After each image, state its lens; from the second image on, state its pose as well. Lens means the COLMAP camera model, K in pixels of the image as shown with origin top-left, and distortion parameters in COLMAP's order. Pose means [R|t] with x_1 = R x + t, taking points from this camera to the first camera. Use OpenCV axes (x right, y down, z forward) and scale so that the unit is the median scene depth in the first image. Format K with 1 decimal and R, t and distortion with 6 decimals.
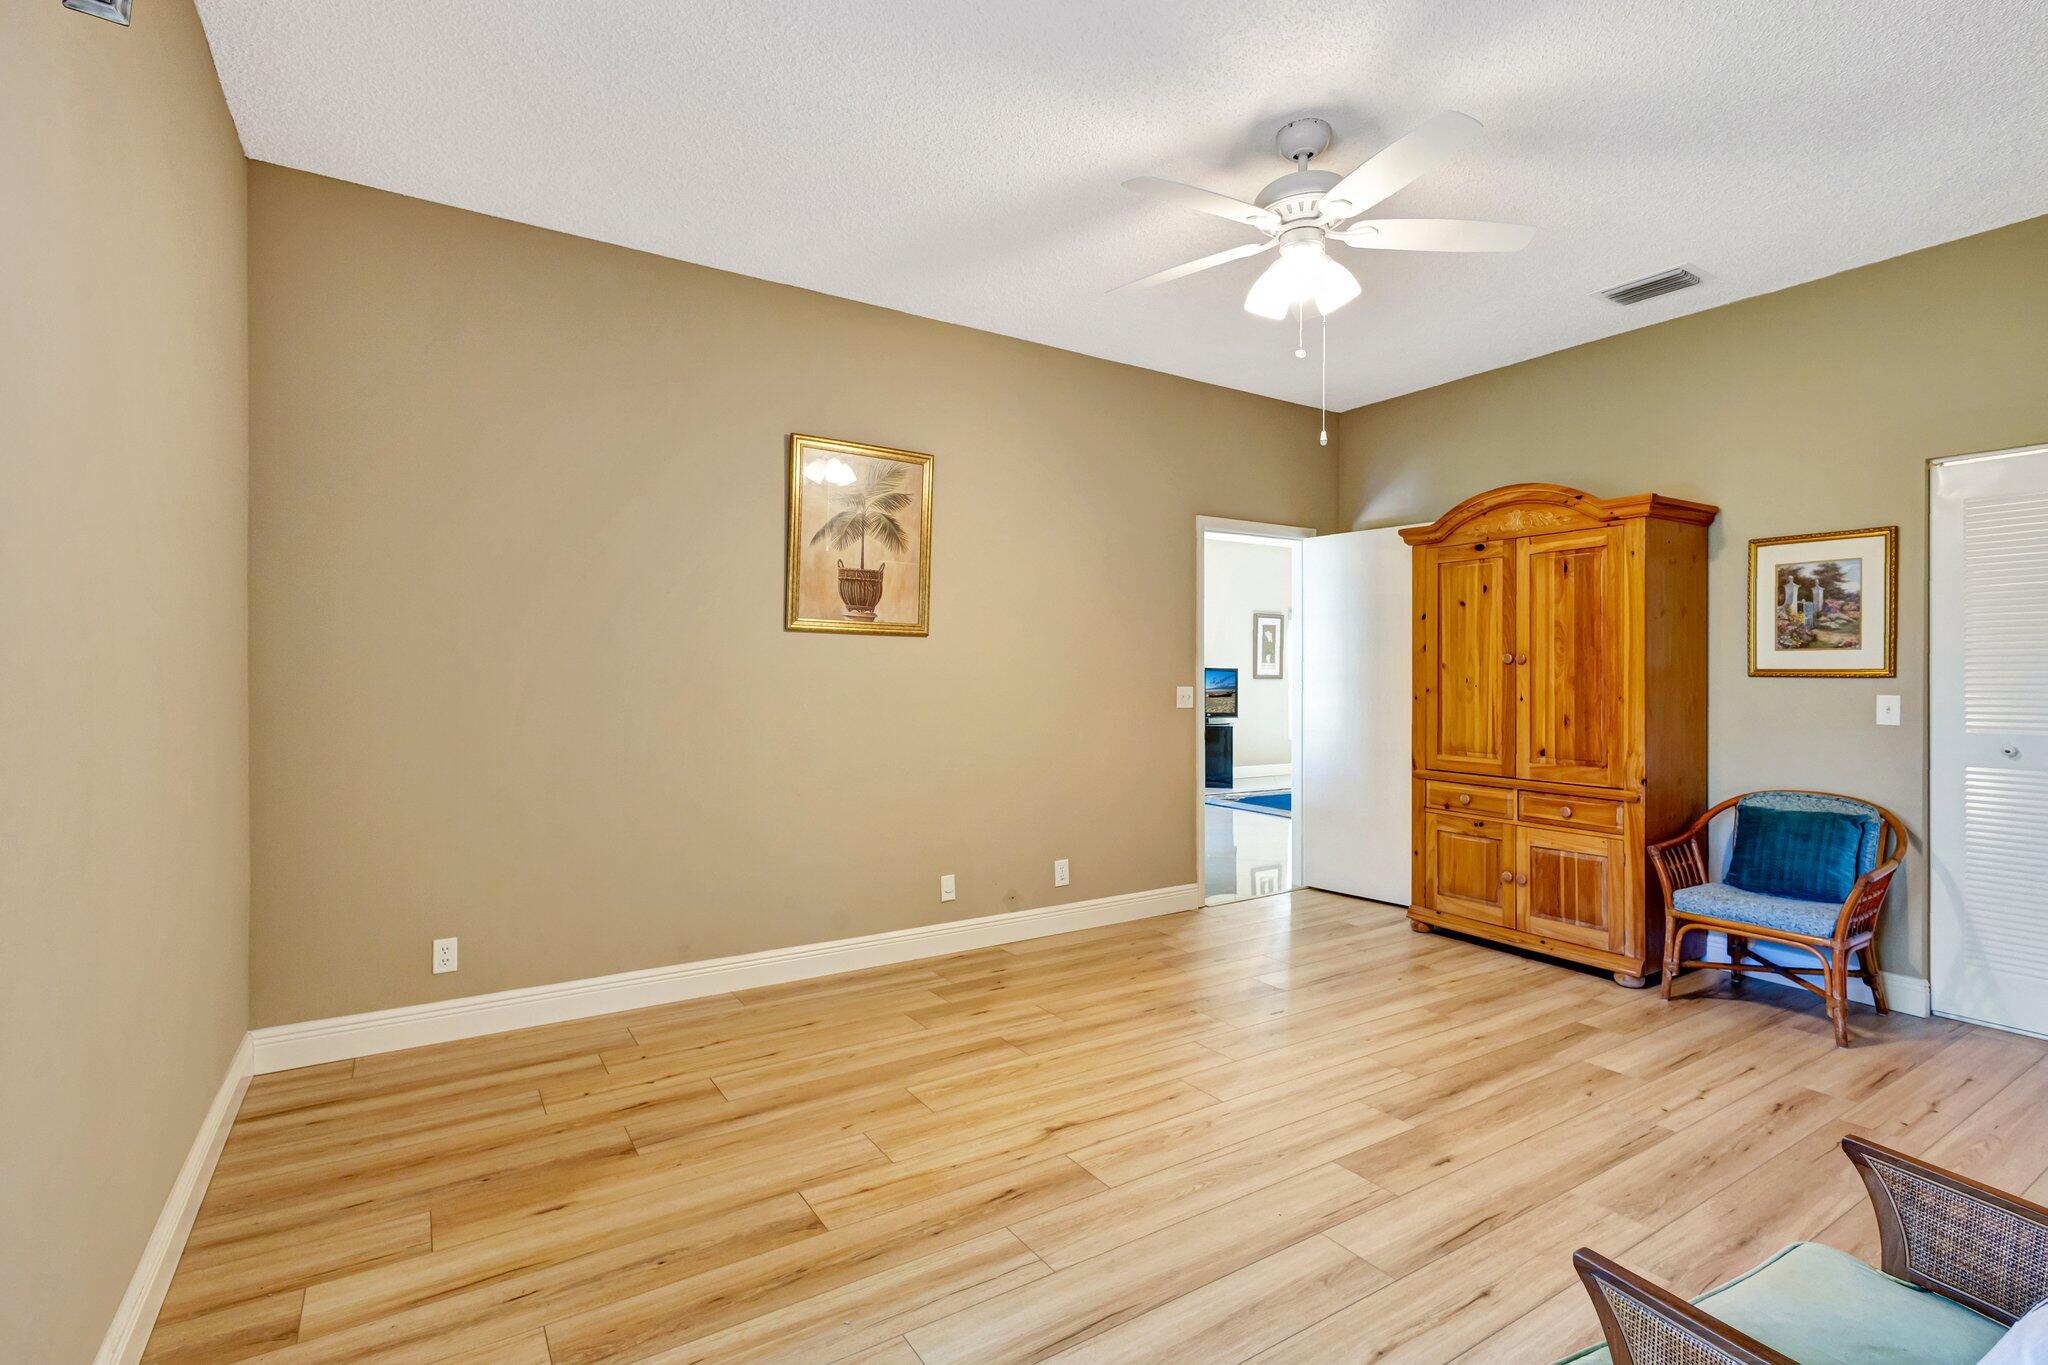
lens RADIAL K [[940.5, 0, 1024.3], [0, 940.5, 672.1], [0, 0, 1]] dist [0.010179, 0.000051]
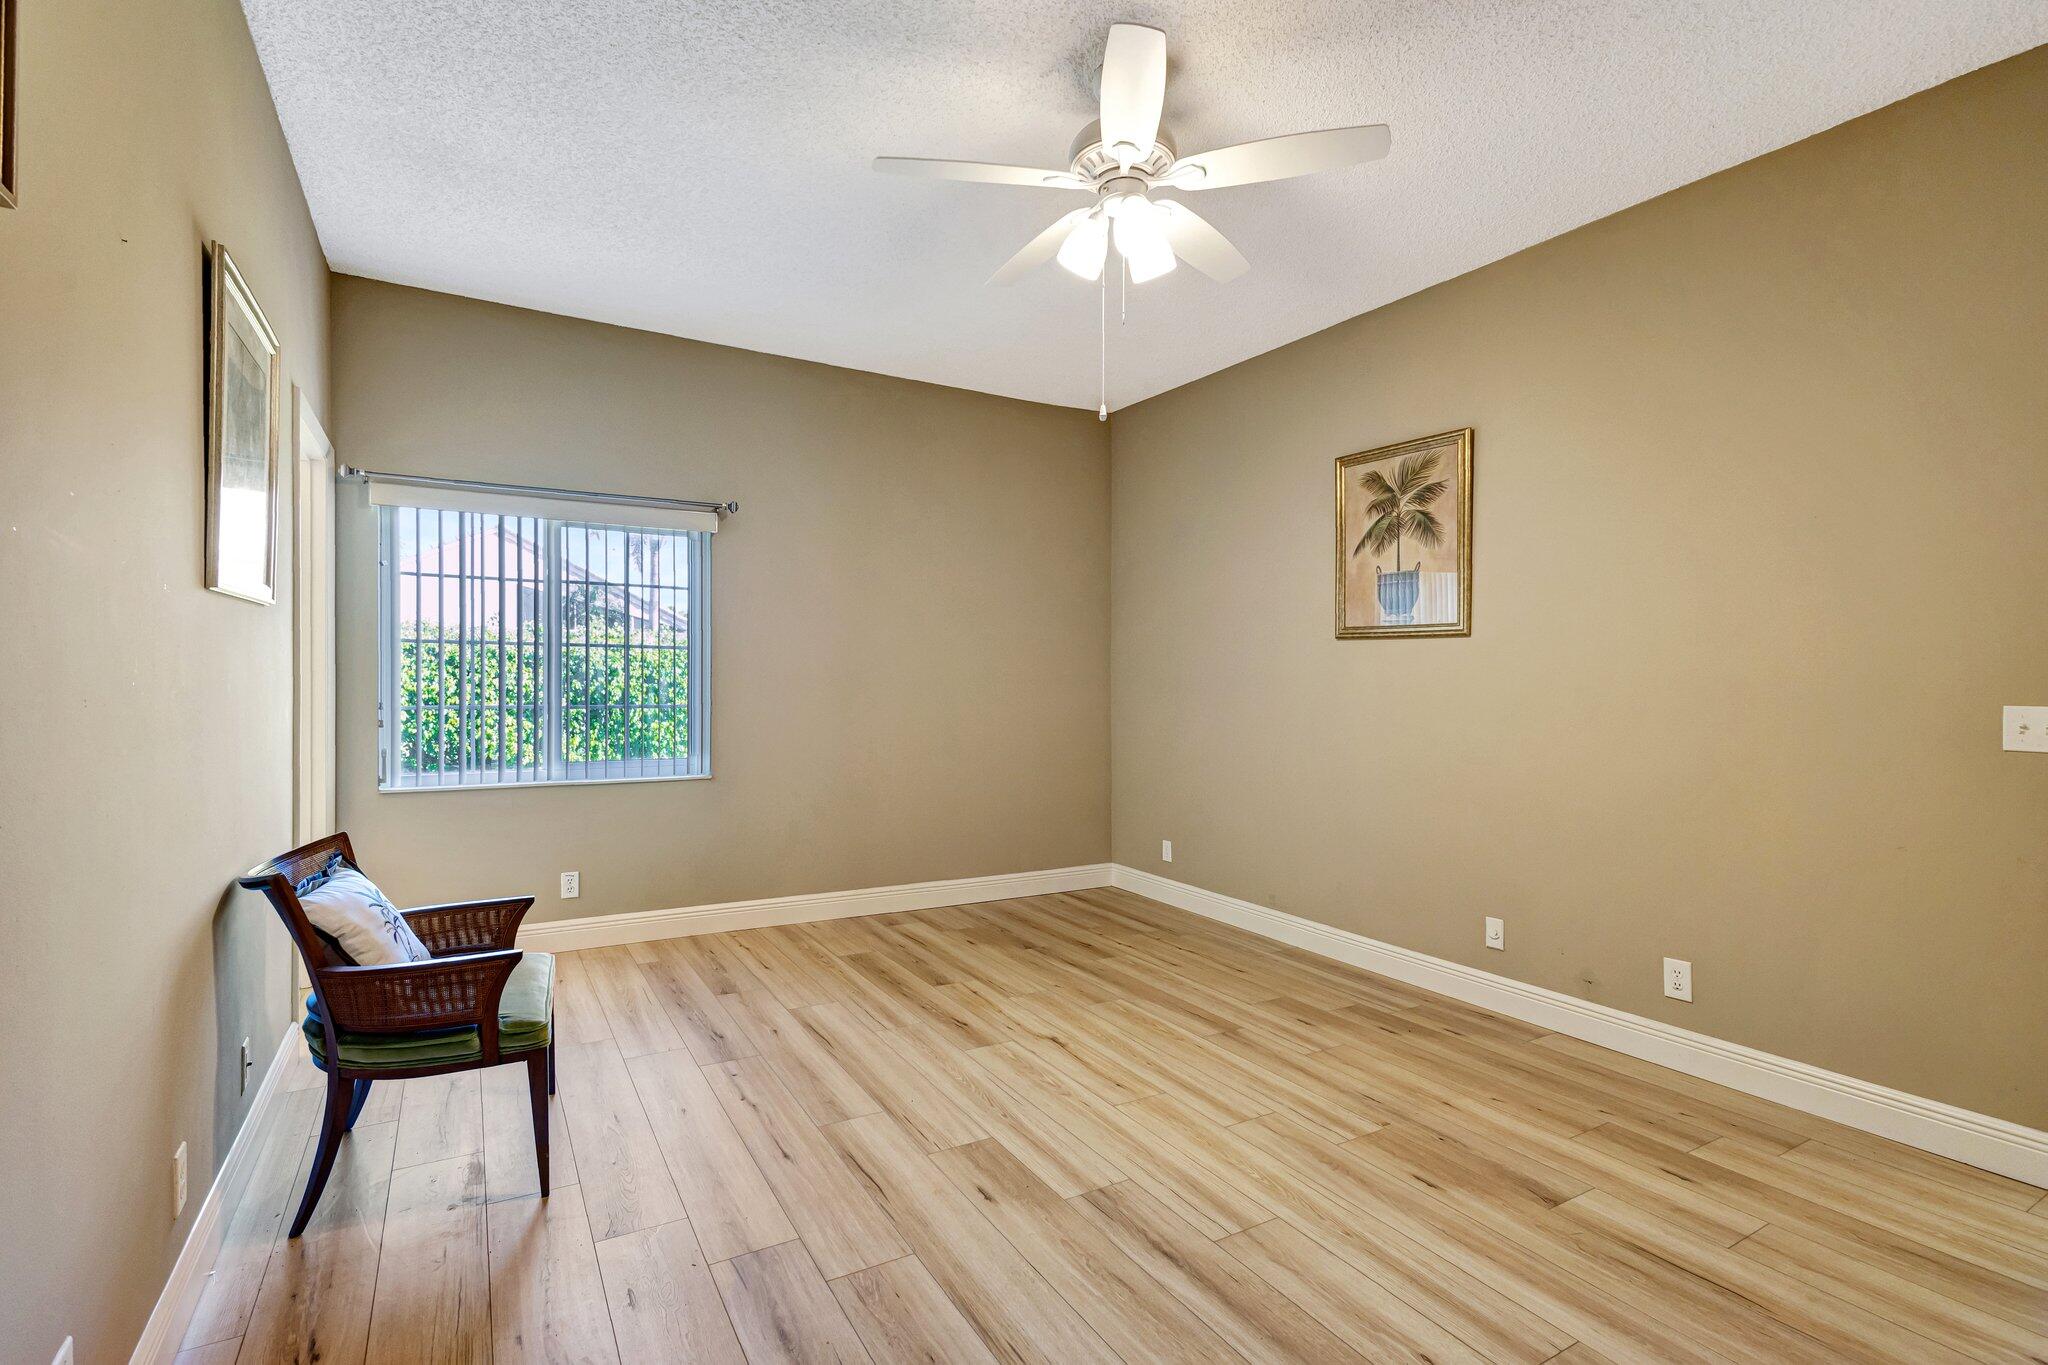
lens RADIAL K [[940.5, 0, 1013.8], [0, 940.5, 681.2], [0, 0, 1]] dist [0.010179, 0.000051]
pose [[-0.036546, -0.003436, -0.999326, 1.100355], [-0.004536, 0.999984, -0.003272, 0.013143], [0.999322, 0.004413, -0.036561, 0.850865]]
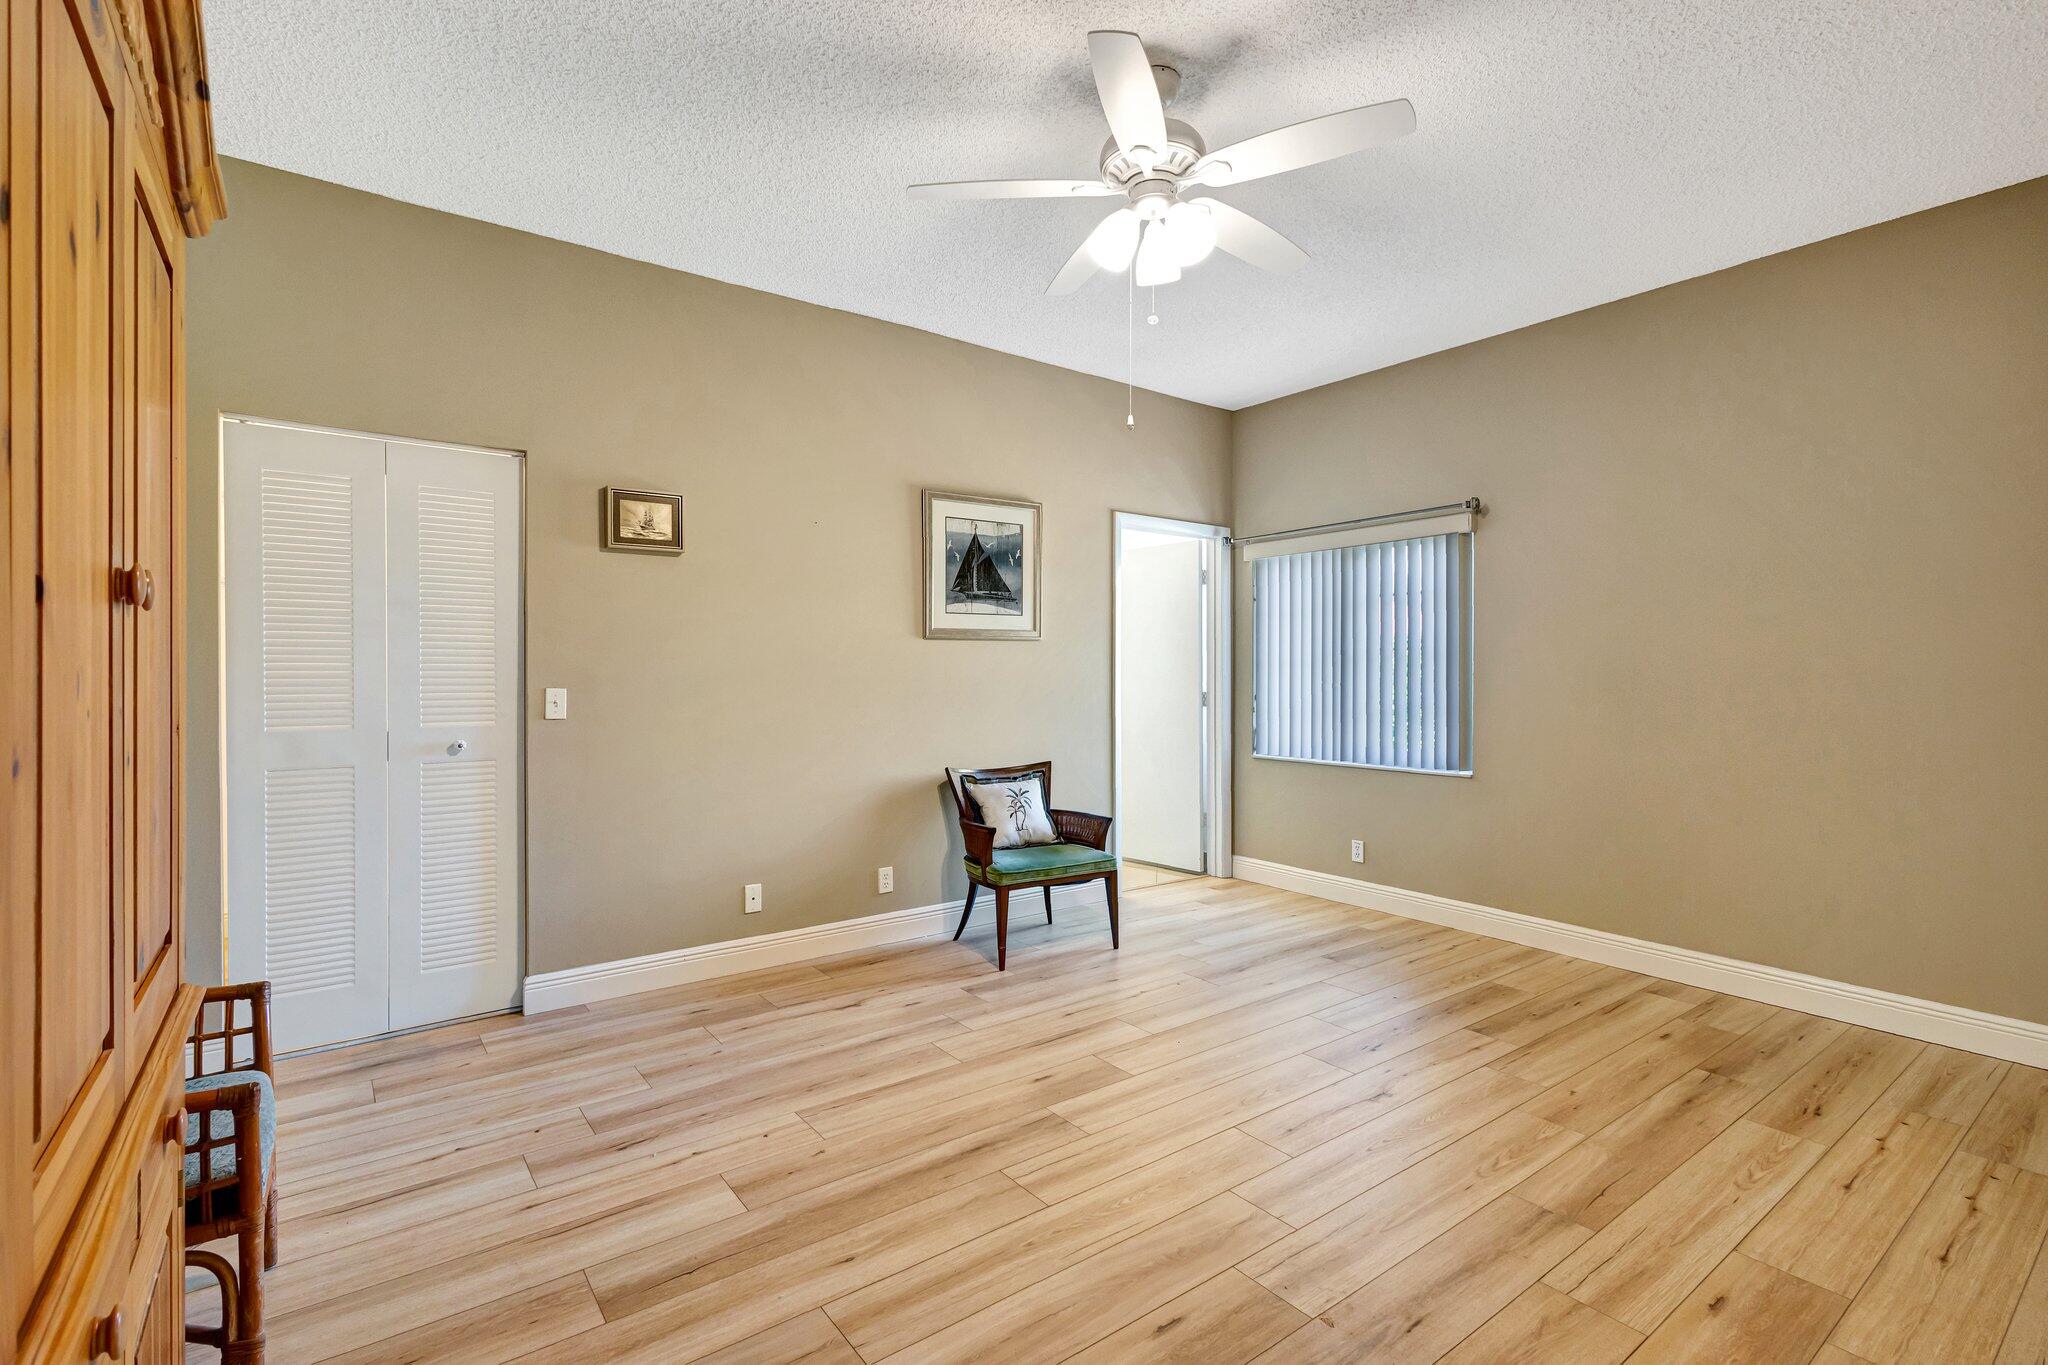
lens RADIAL K [[940.5, 0, 1027.0], [0, 940.5, 684.0], [0, 0, 1]] dist [0.010179, 0.000051]
pose [[-0.996573, -0.006161, -0.082487, 0.451745], [-0.006612, 0.999965, 0.005196, 0.013009], [0.082453, 0.005723, -0.996579, 1.746639]]
